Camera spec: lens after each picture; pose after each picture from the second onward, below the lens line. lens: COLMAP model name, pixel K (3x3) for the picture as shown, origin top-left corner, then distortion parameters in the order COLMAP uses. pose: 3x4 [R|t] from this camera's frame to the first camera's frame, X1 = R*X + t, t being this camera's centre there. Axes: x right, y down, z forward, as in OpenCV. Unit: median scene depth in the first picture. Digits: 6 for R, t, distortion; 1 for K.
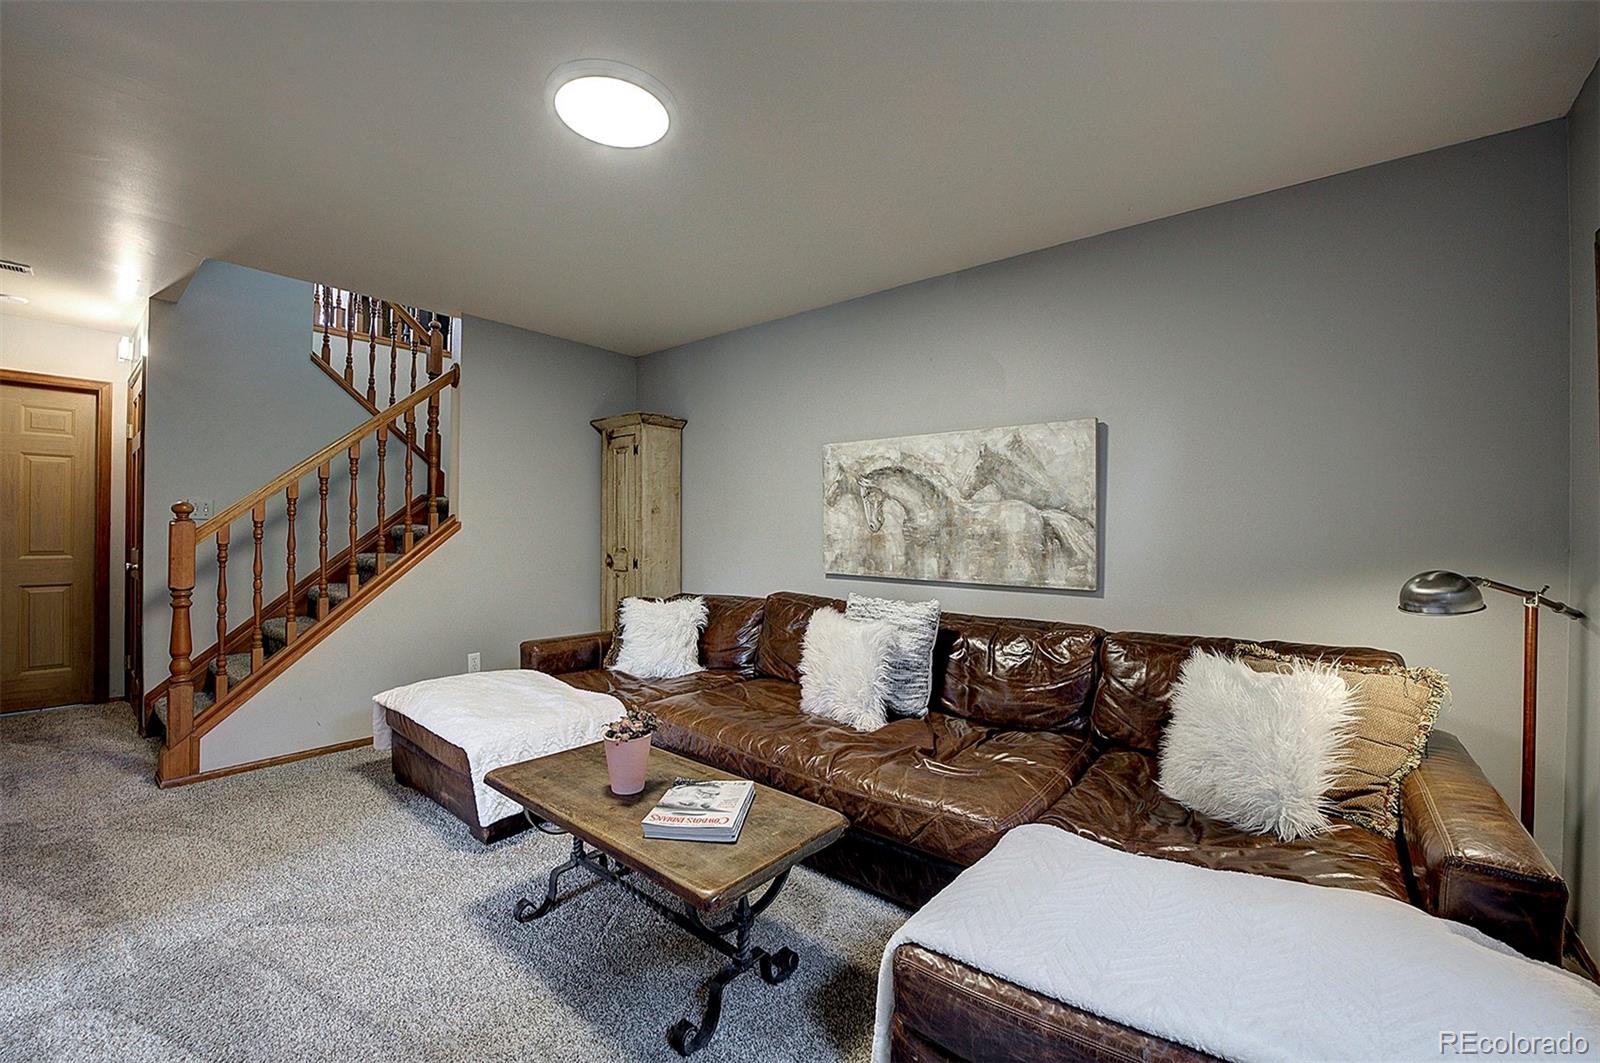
lens RADIAL K [[665.4, 0, 807.9], [0, 665.4, 535.4], [0, 0, 1]] dist [-0.001483, 0.000178]
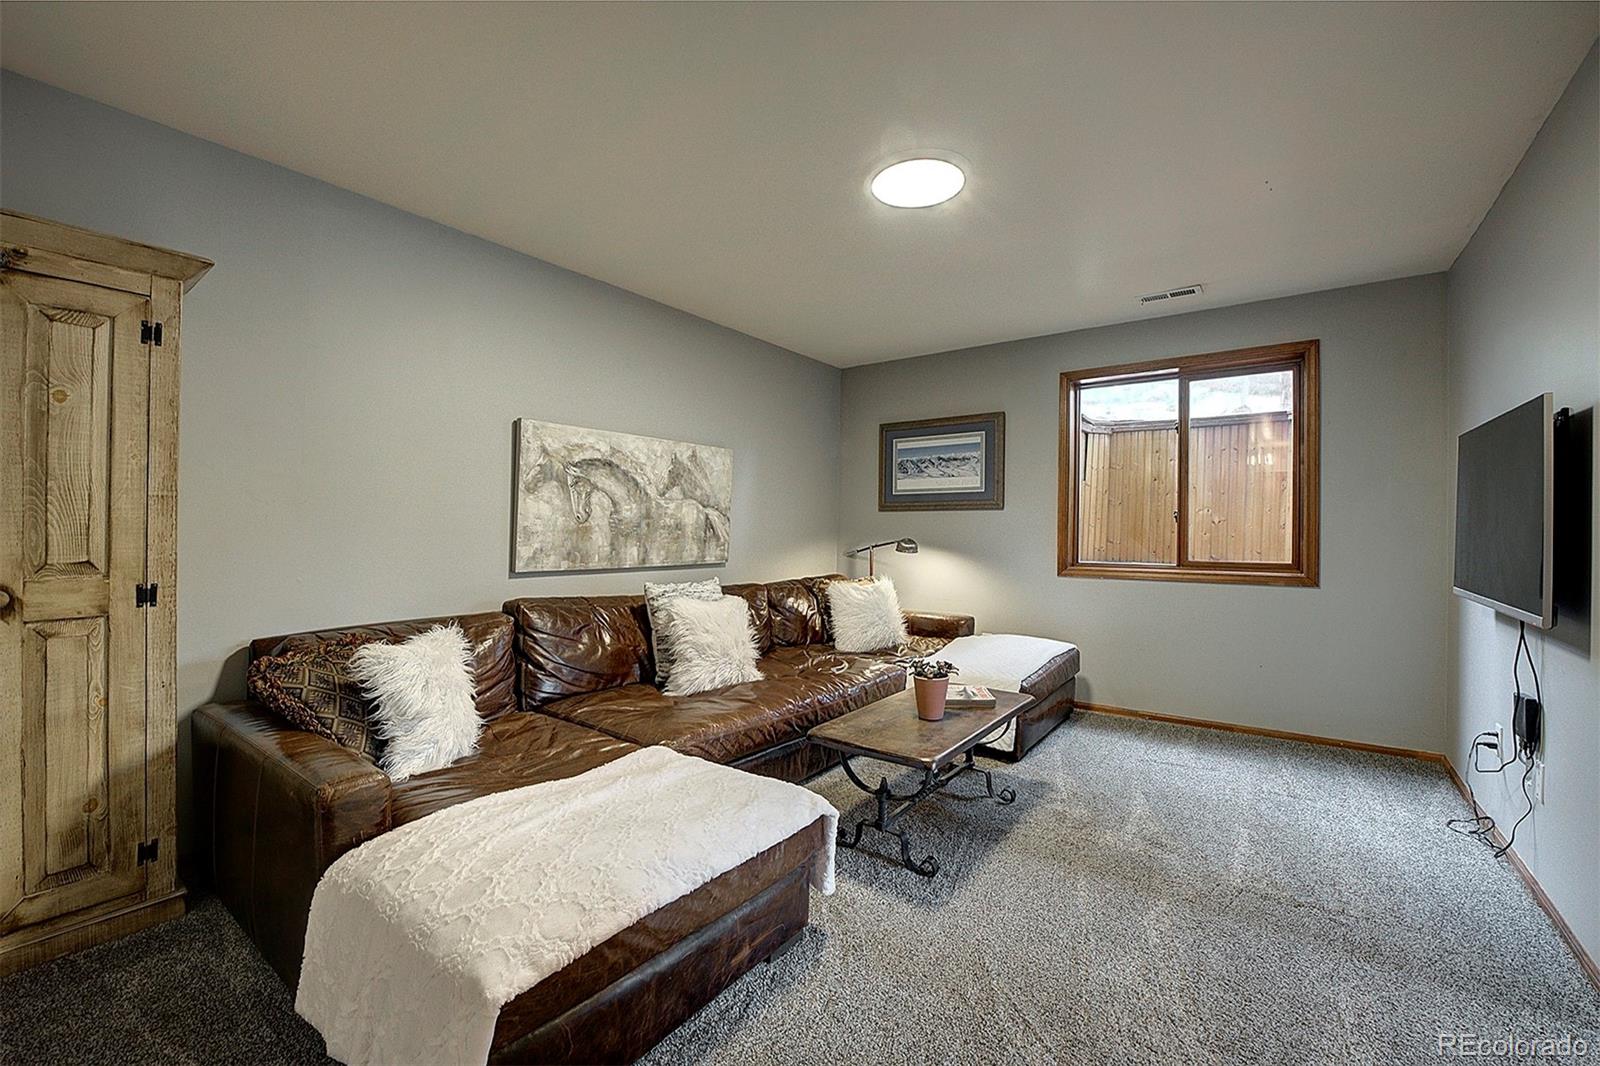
lens RADIAL K [[642.6, 0, 814.0], [0, 642.6, 529.3], [0, 0, 1]] dist [-0.000662, -0.000093]
pose [[-0.051079, -0.011215, 0.998632, -0.881473], [-0.003139, 0.999934, 0.011069, -0.008191], [-0.998690, -0.002569, -0.051111, 0.739446]]
